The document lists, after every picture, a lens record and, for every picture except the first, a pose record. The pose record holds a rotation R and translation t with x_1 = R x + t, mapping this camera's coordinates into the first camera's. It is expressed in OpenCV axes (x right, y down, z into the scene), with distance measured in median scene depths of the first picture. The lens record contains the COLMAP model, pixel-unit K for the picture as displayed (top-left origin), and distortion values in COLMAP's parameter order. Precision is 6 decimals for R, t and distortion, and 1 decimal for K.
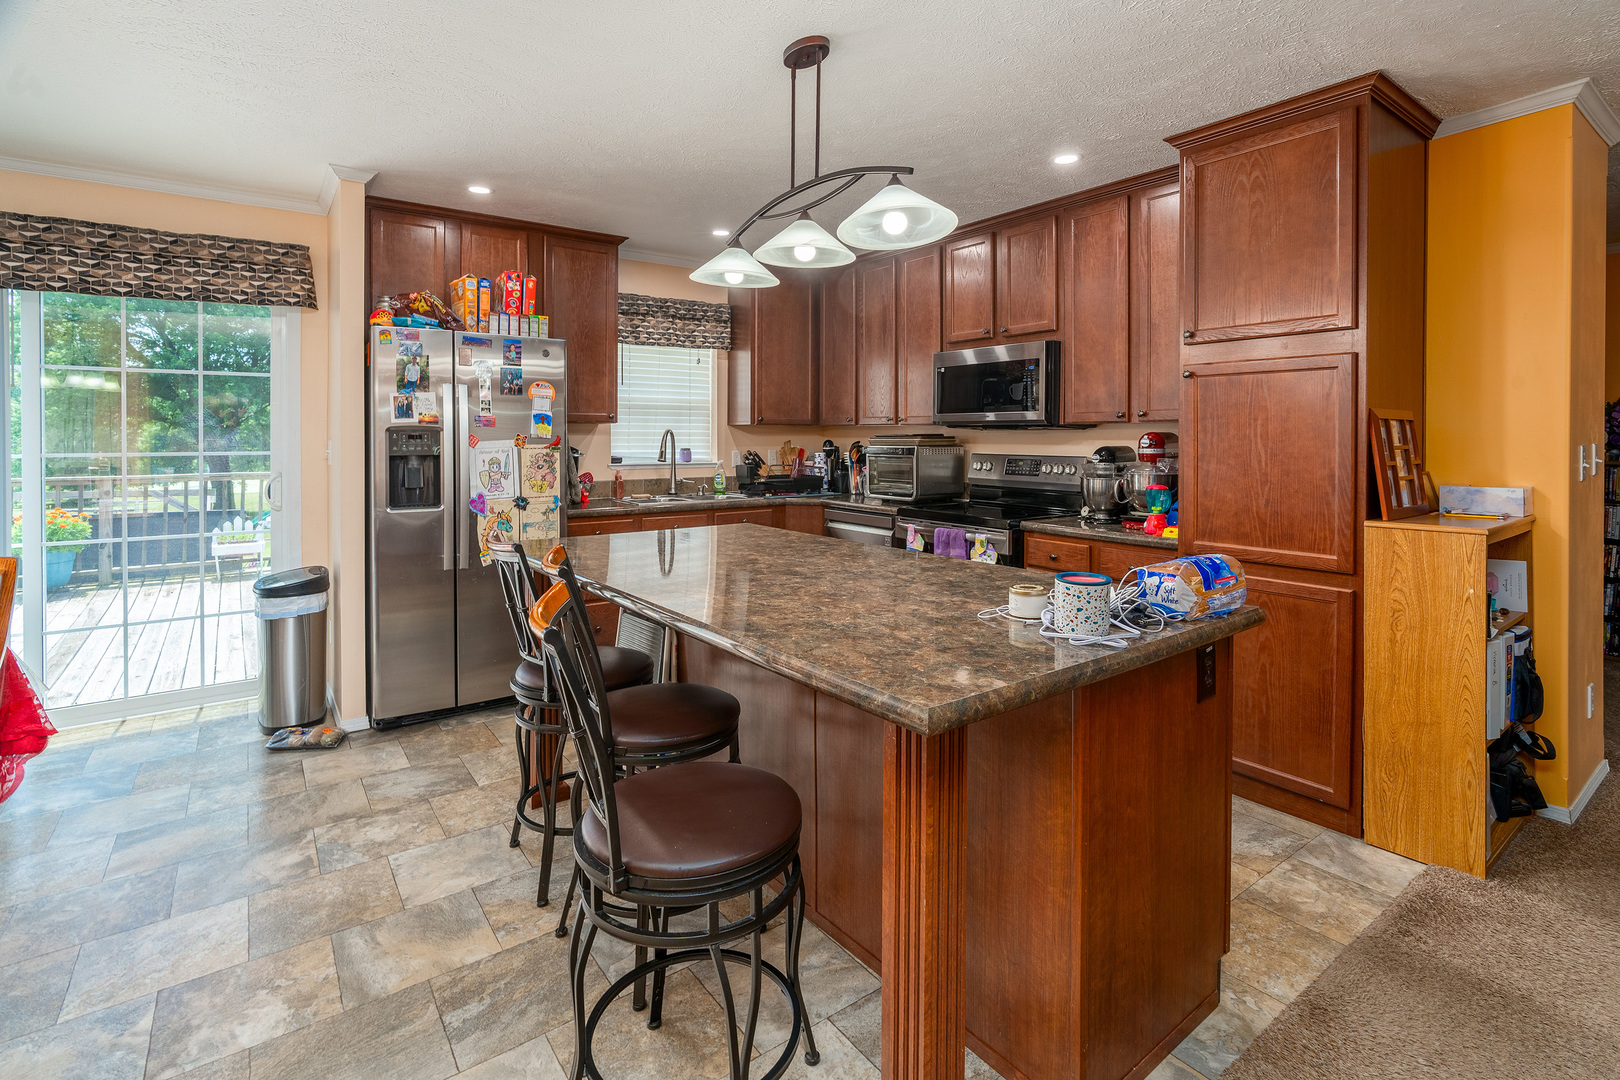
lens RADIAL K [[765.6, 0, 836.2], [0, 765.6, 438.8], [0, 0, 1]] dist [0.002109, 0.000412]
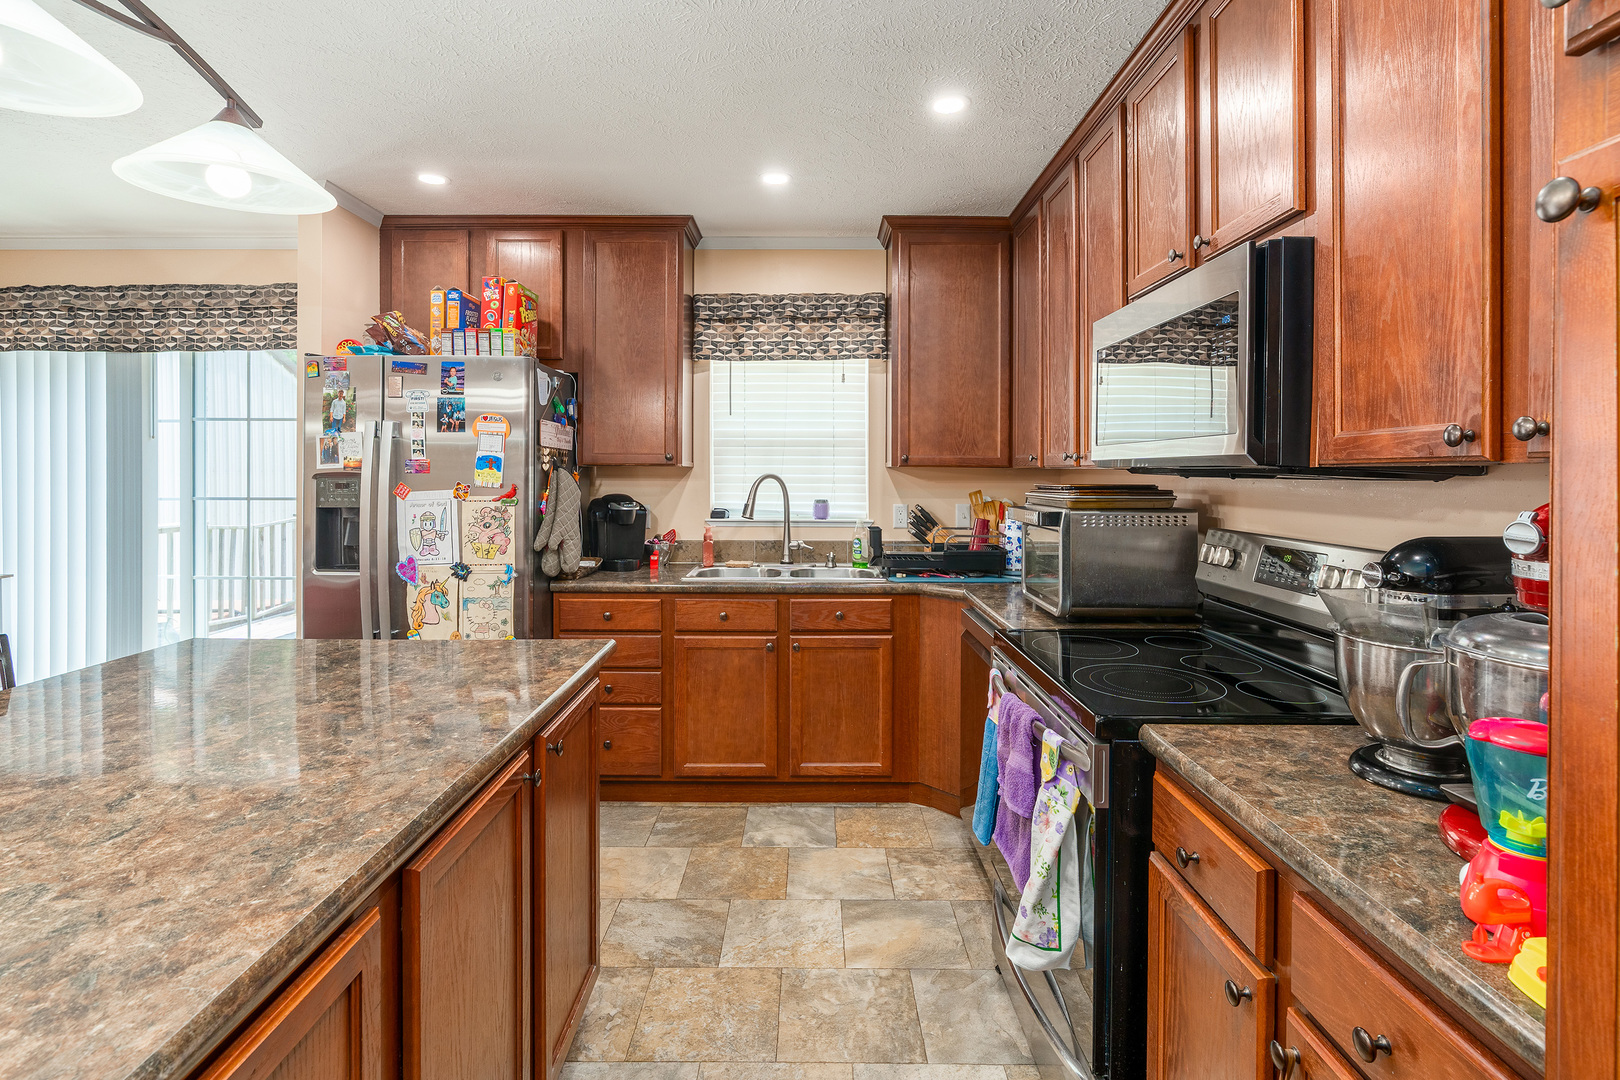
lens RADIAL K [[771.3, 0, 810.9], [0, 771.3, 474.9], [0, 0, 1]] dist [-0.001116, 0.000114]
pose [[0.790383, 0.003460, -0.612603, 0.344723], [-0.005042, 0.999987, -0.000856, -0.014787], [0.612592, 0.003765, 0.790390, 0.599593]]
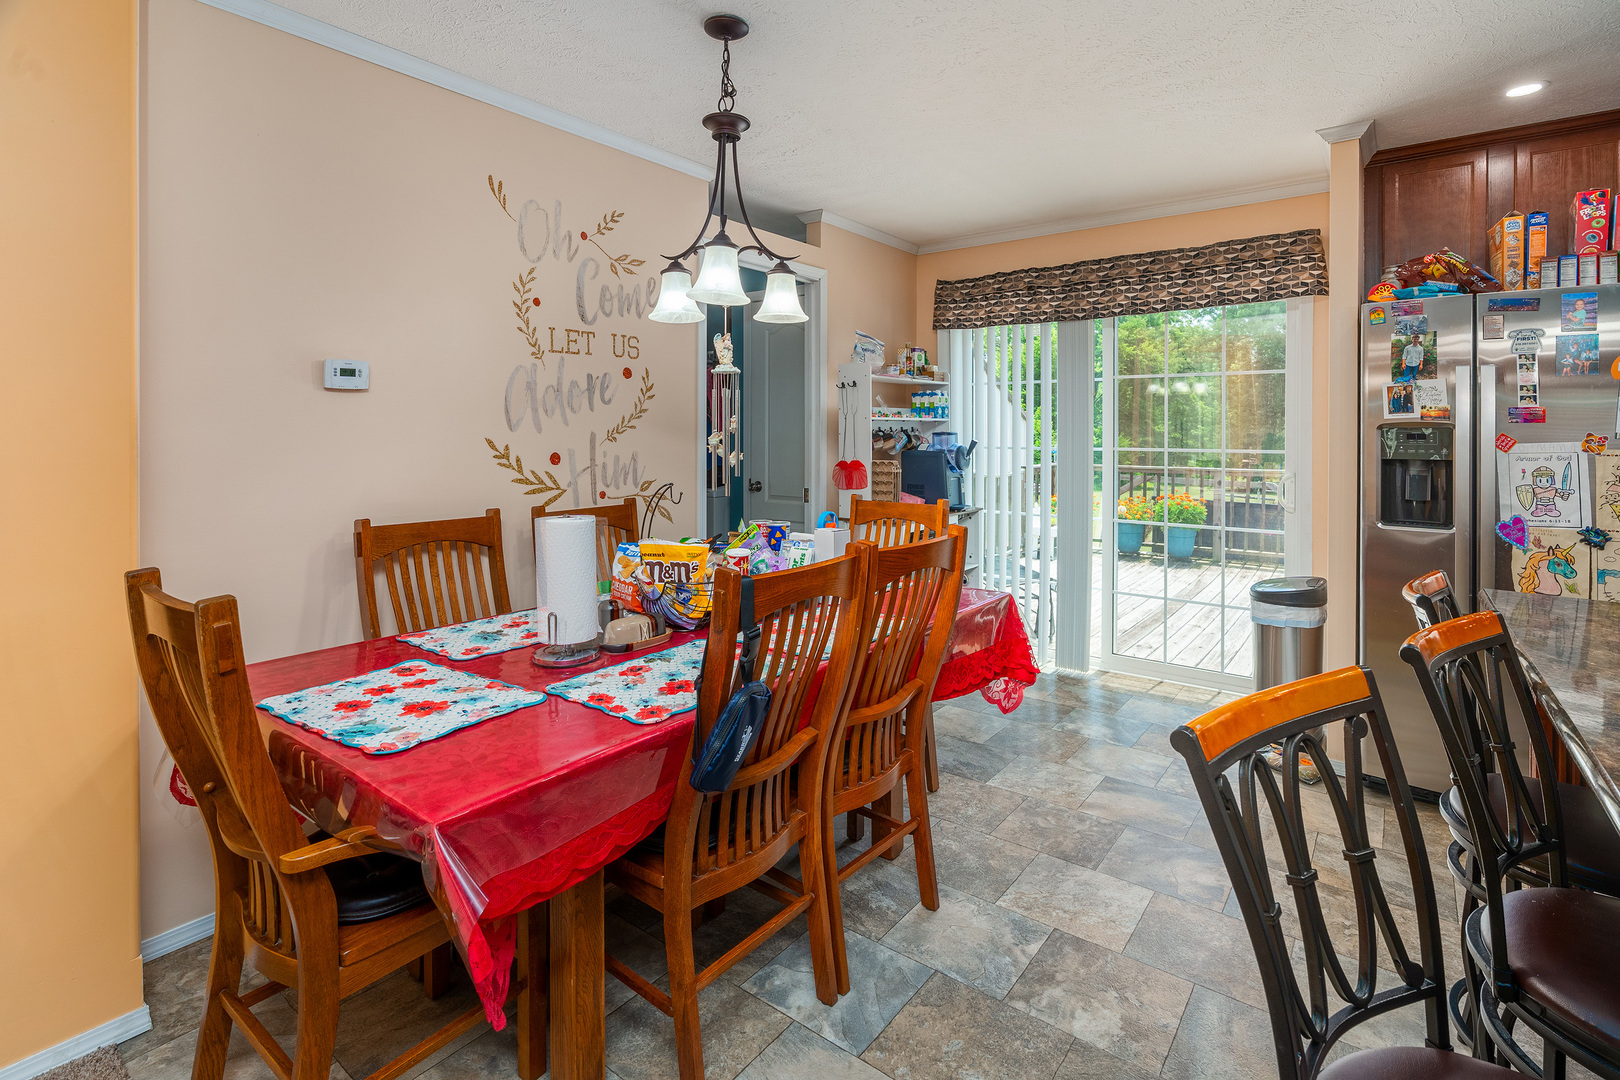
lens RADIAL K [[787.2, 0, 808.5], [0, 787.2, 430.9], [0, 0, 1]] dist [-0.002608, 0.000465]
pose [[0.262003, 0.000794, -0.965067, 0.064145], [-0.008055, 0.999967, -0.001364, -0.001820], [0.965033, 0.008130, 0.262001, 0.168109]]
